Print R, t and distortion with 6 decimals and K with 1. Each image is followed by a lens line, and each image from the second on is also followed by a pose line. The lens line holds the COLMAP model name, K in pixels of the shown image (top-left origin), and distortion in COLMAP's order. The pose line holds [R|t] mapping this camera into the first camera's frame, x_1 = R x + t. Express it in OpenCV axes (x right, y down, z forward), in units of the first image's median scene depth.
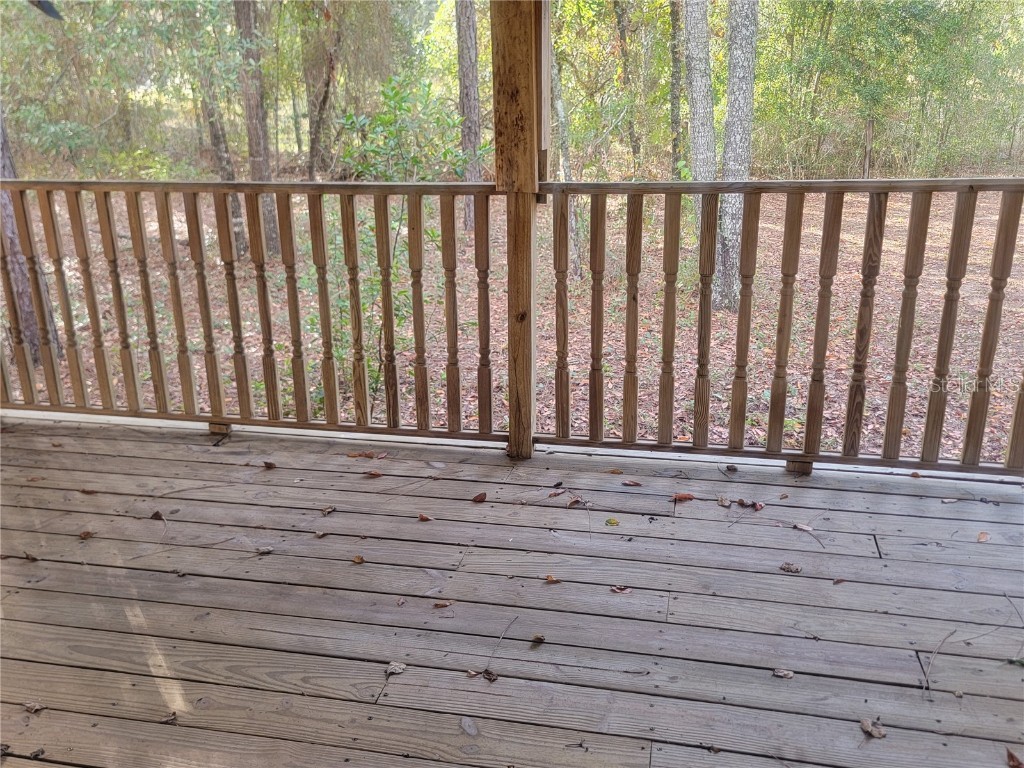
lens RADIAL K [[874.0, 0, 510.4], [0, 874.0, 378.9], [0, 0, 1]] dist [0.055923, -0.005806]
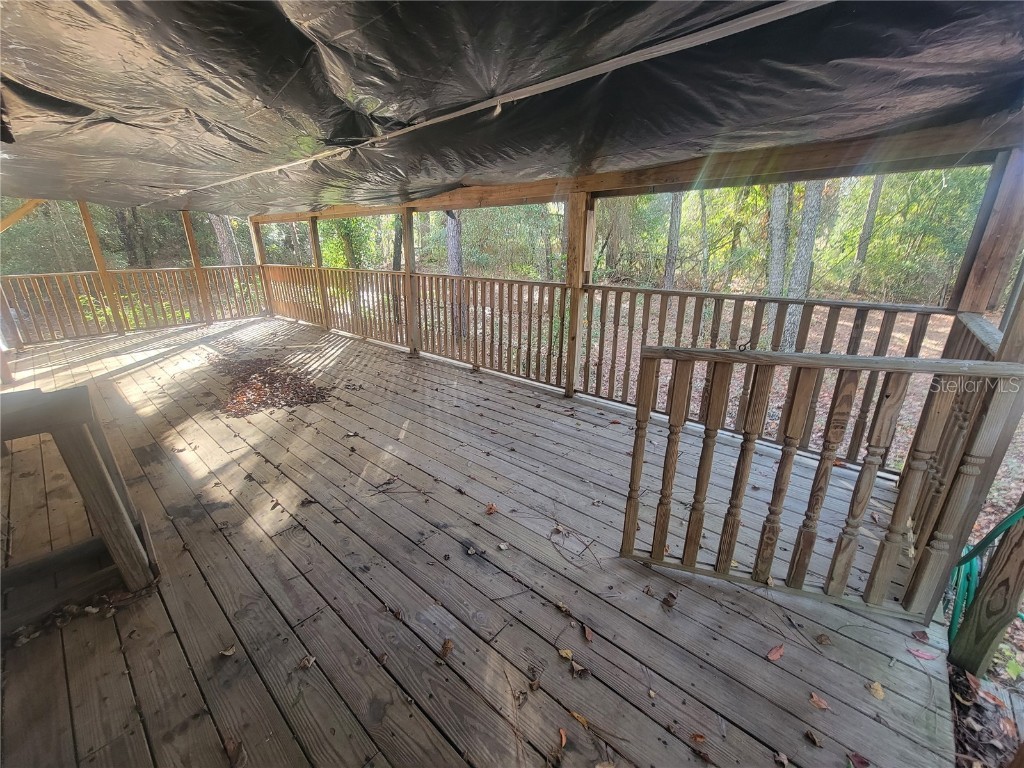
lens RADIAL K [[415.3, 0, 515.9], [0, 415.3, 385.8], [0, 0, 1]] dist [-0.005220, 0.001282]
pose [[0.876221, 0.173716, -0.449511, 0.398330], [-0.166663, 0.984447, 0.055572, 0.020069], [0.452173, 0.026224, 0.891545, -0.101469]]
